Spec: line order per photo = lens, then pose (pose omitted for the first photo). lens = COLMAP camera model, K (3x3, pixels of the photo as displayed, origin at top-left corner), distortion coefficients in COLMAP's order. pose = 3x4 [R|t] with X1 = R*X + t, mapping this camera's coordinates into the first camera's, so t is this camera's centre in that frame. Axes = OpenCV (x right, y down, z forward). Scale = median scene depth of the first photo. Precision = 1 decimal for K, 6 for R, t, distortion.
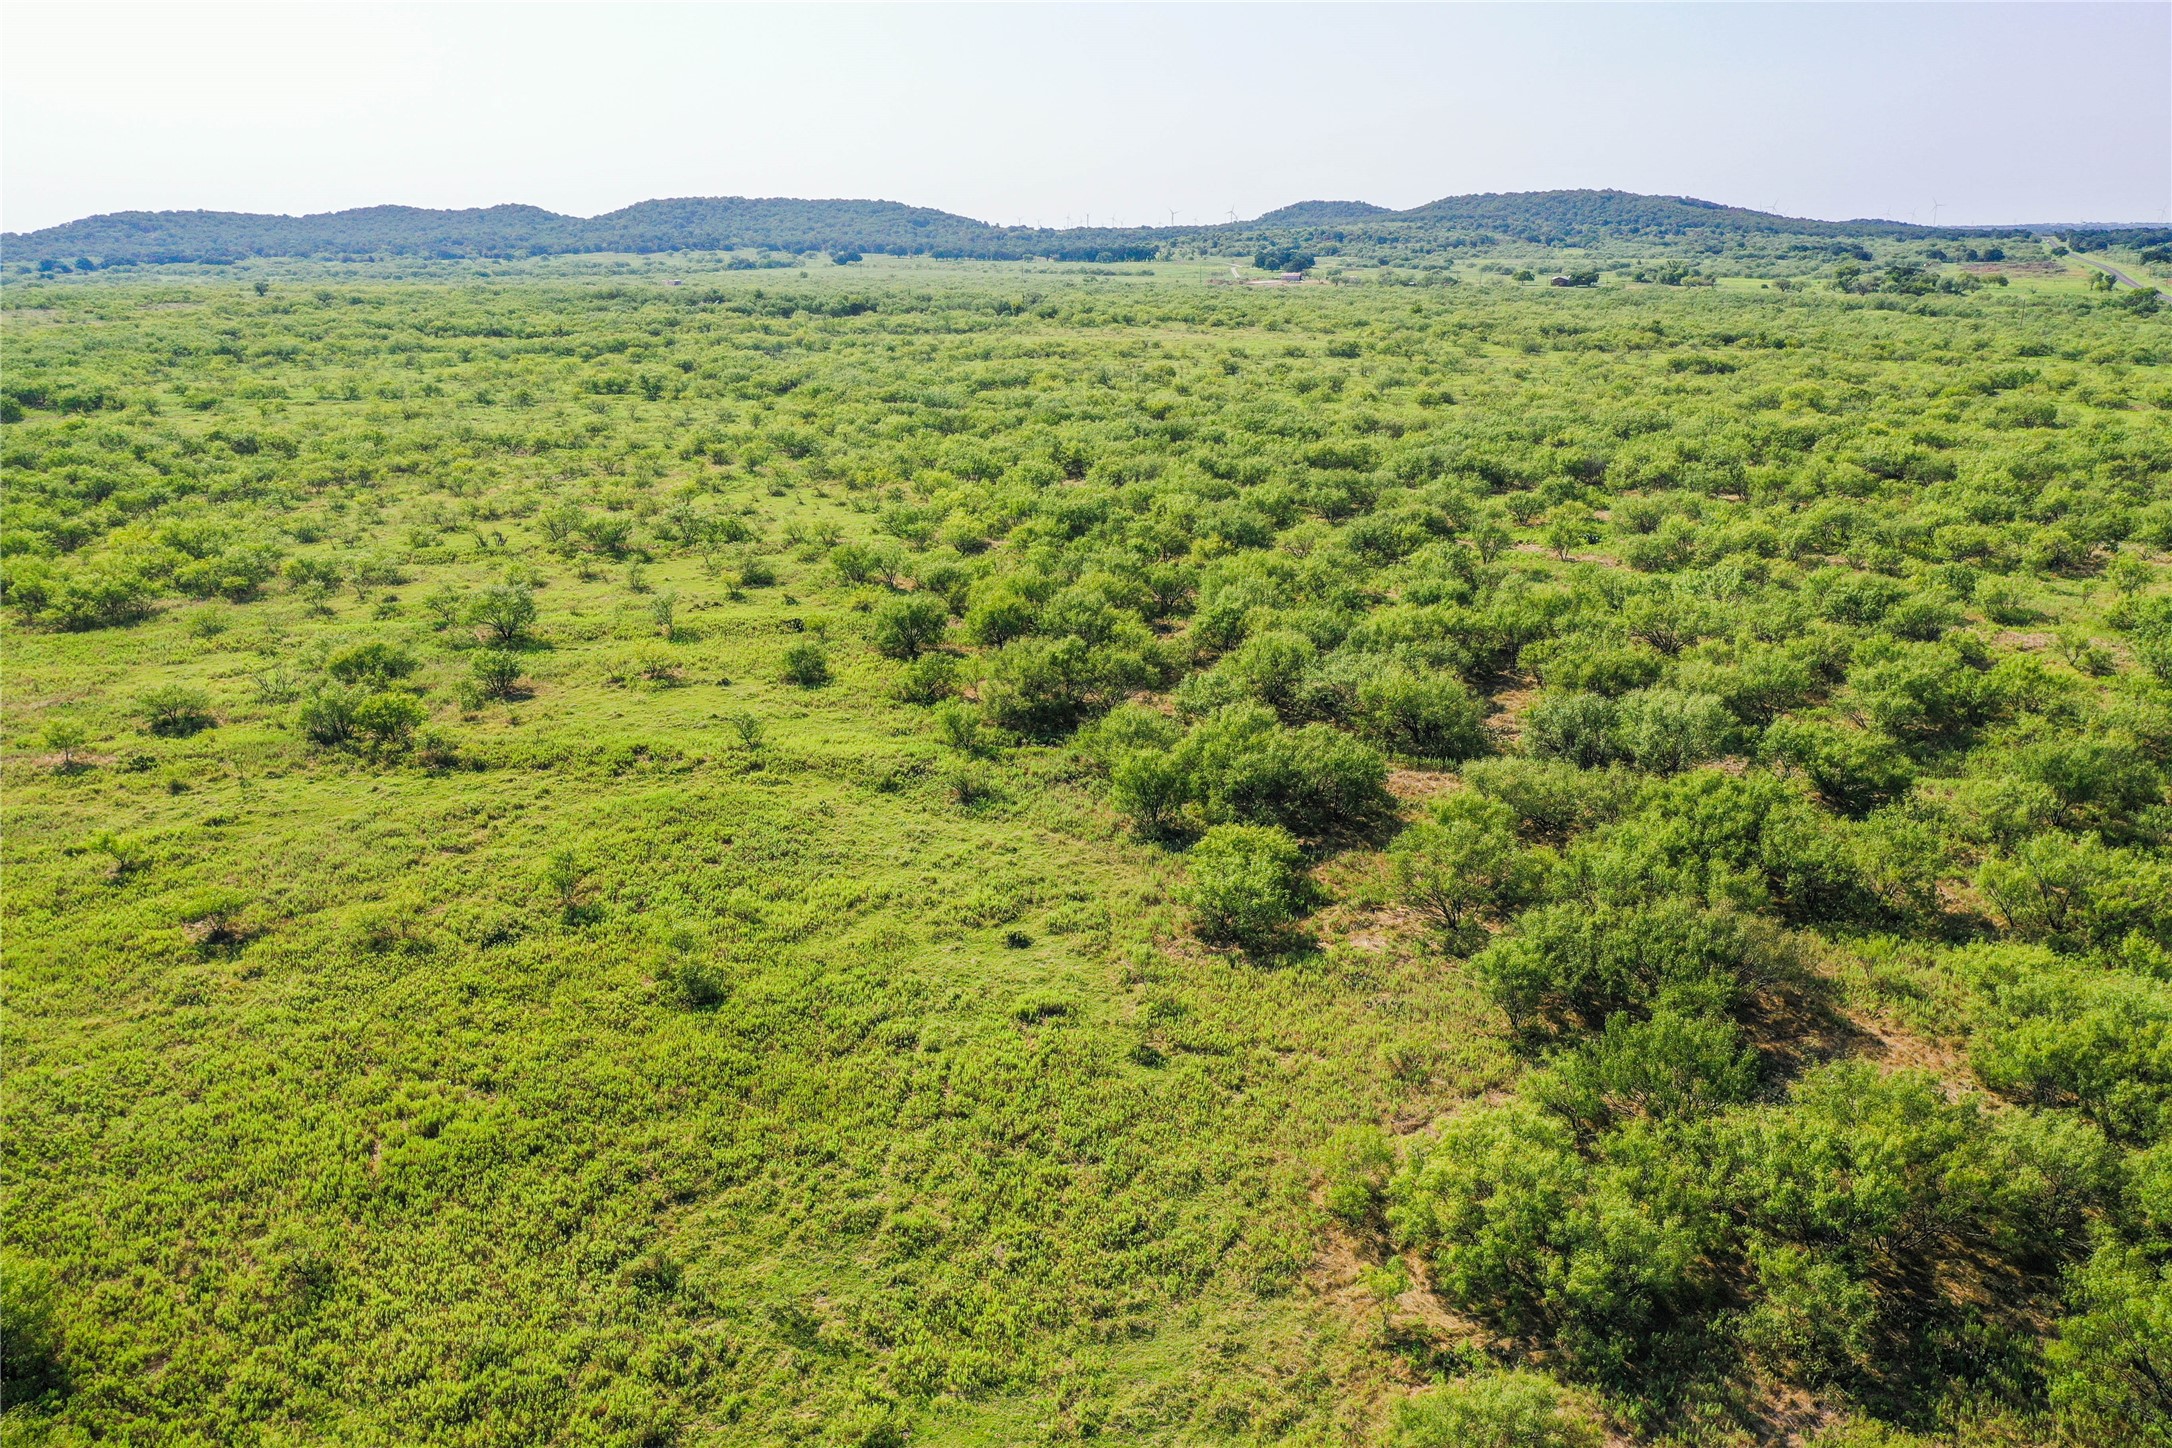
lens RADIAL K [[1721.7, 0, 1086.0], [0, 1721.7, 724.0], [0, 0, 1]] dist [0.010220, 0.003022]
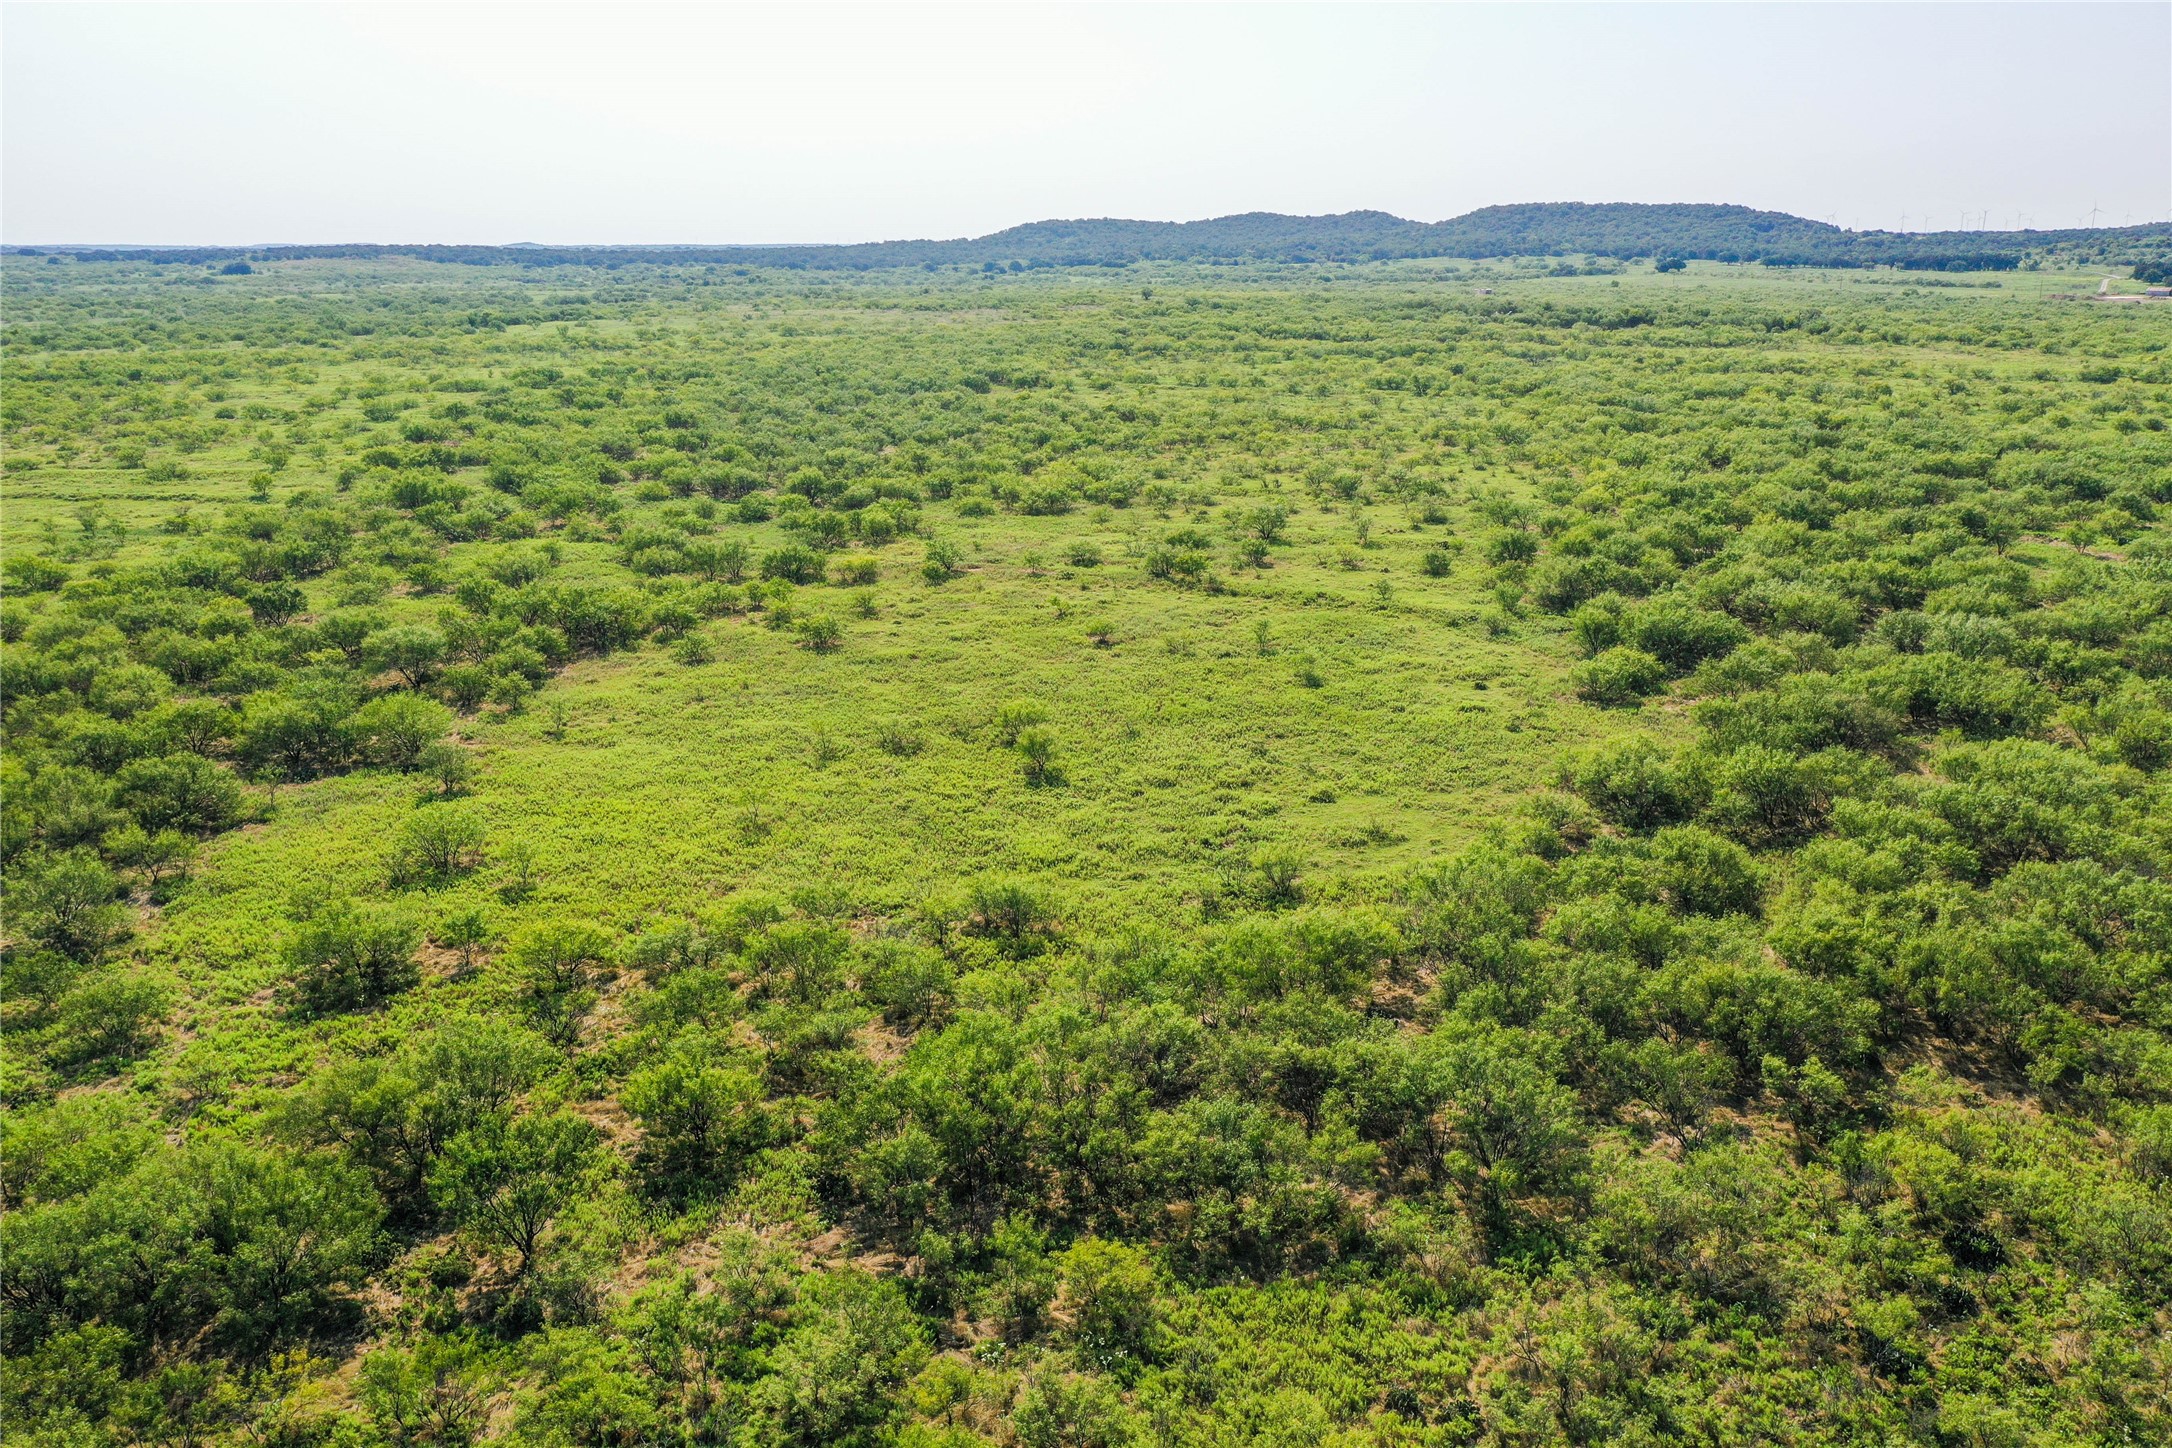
lens RADIAL K [[1721.7, 0, 1086.0], [0, 1721.7, 724.0], [0, 0, 1]] dist [0.010220, 0.003022]
pose [[0.893461, 0.124646, -0.431499, 0.100616], [-0.124226, 0.991822, 0.029283, 0.042105], [0.431620, 0.027440, 0.901638, -0.227236]]
